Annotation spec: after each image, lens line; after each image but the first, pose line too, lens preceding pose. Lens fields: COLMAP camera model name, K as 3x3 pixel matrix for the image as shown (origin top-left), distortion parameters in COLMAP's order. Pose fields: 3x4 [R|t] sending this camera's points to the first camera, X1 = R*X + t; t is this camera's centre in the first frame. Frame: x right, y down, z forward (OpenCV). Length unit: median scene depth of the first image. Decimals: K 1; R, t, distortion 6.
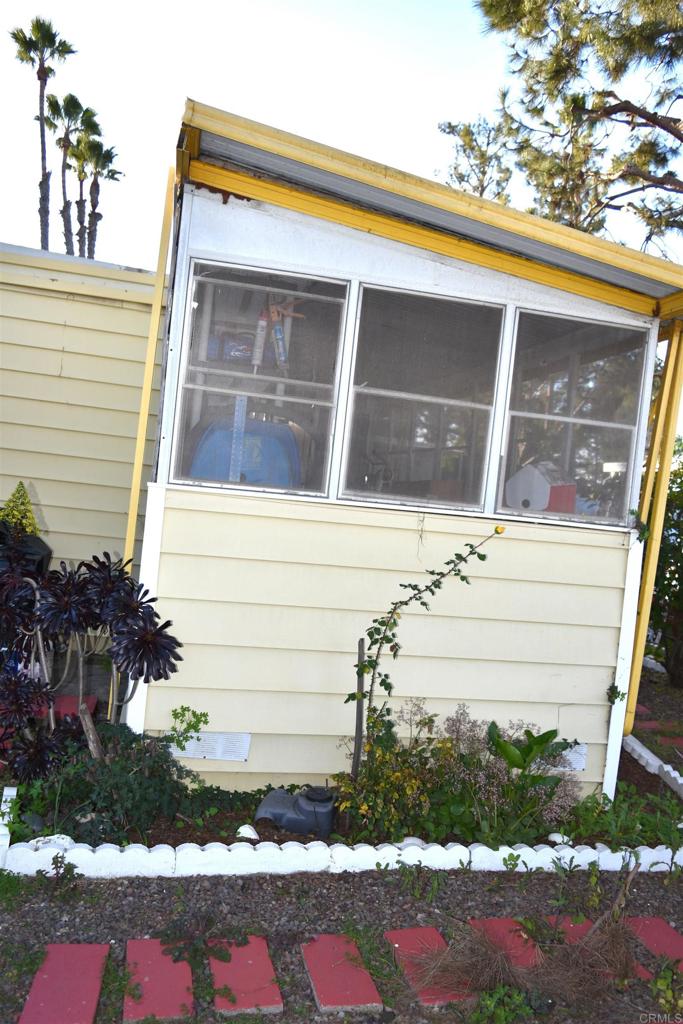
lens RADIAL K [[789.4, 0, 341.5], [0, 789.4, 512.0], [0, 0, 1]] dist [-0.032198, 0.014553]
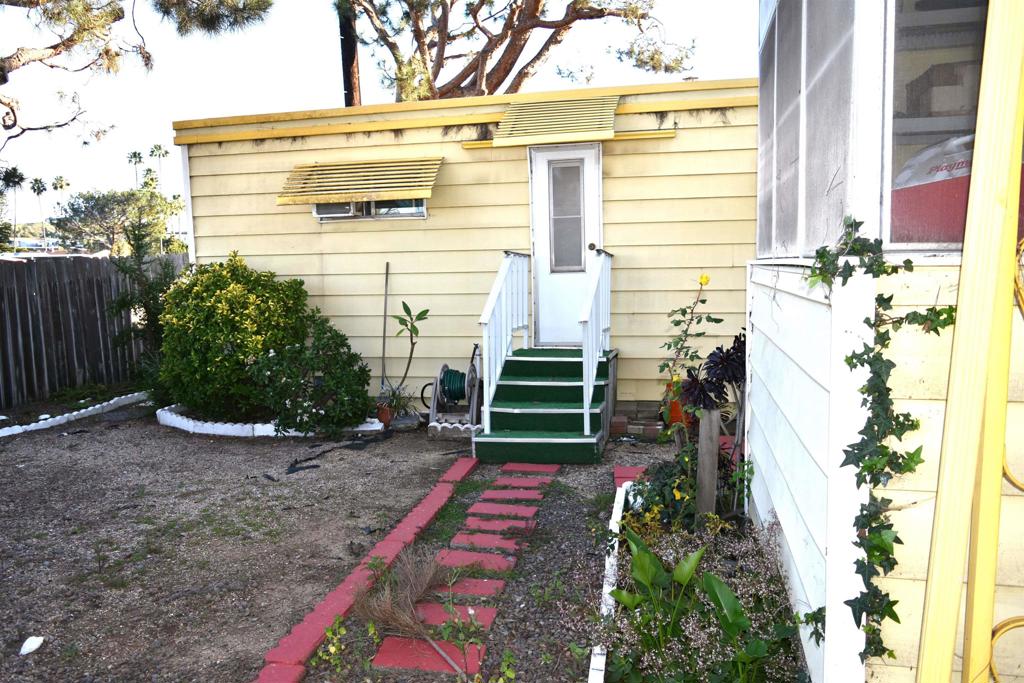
lens RADIAL K [[789.4, 0, 512.0], [0, 789.4, 341.5], [0, 0, 1]] dist [-0.032198, 0.014553]
pose [[-0.410260, -0.005678, -0.911951, 0.918480], [-0.062014, 0.997840, 0.021686, 0.075919], [0.909858, 0.065450, -0.409726, 1.116286]]
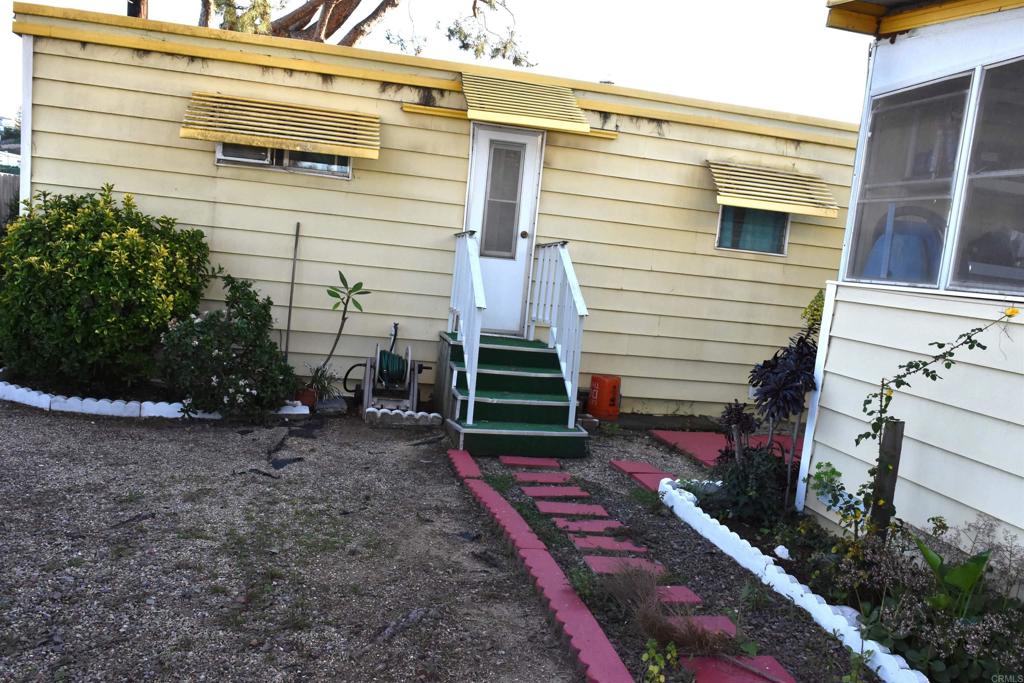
lens RADIAL K [[789.4, 0, 512.0], [0, 789.4, 341.5], [0, 0, 1]] dist [-0.032198, 0.014553]
pose [[0.009348, 0.008428, -0.999921, 0.988708], [-0.144341, 0.989503, 0.006991, 0.121103], [0.989484, 0.144264, 0.010467, 0.468774]]
